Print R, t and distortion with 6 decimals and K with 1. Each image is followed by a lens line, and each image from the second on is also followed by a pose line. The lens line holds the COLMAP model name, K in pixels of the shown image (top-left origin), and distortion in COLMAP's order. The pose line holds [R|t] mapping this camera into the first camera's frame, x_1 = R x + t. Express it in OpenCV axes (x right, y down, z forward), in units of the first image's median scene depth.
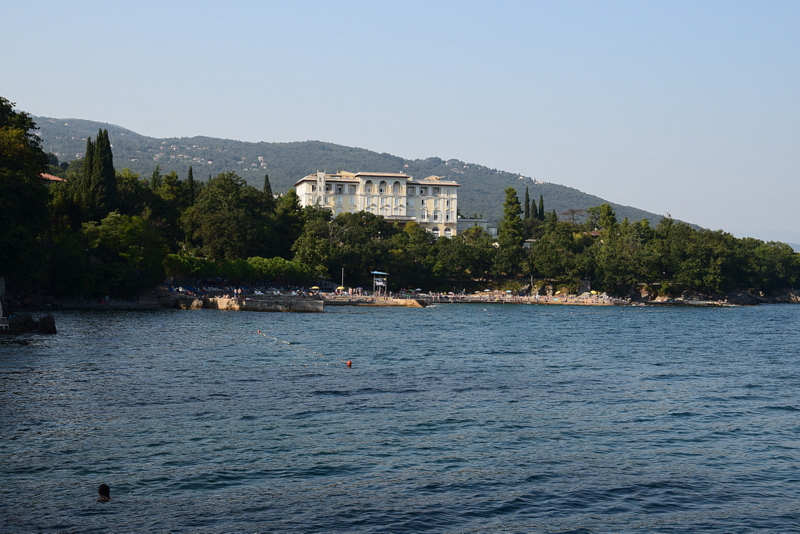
lens RADIAL K [[1209.6, 0, 397.6], [0, 1209.6, 264.7], [0, 0, 1]] dist [0.155800, 0.000000]
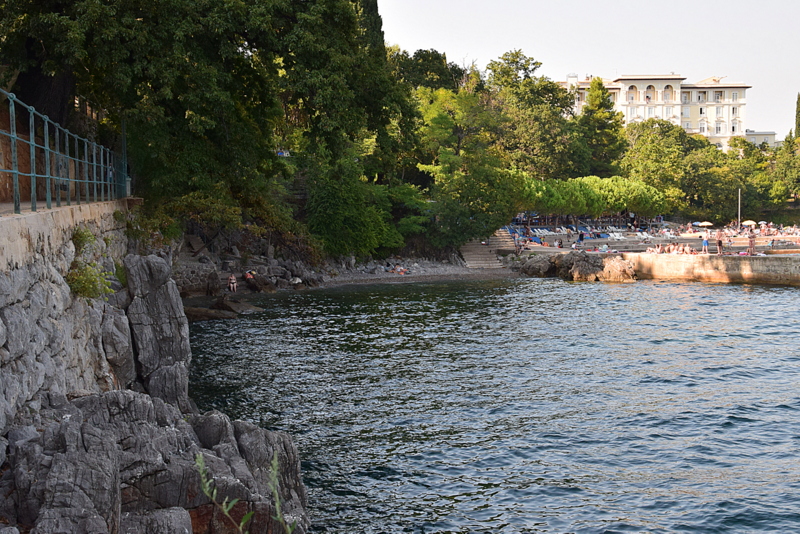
lens RADIAL K [[1011.8, 0, 401.8], [0, 1011.8, 268.0], [0, 0, 1]] dist [0.081539, 0.000000]
pose [[0.994272, -0.029227, -0.102810, -0.107001], [0.035301, 0.997706, 0.057766, 0.004358], [0.100885, -0.061064, 0.993022, 0.327486]]
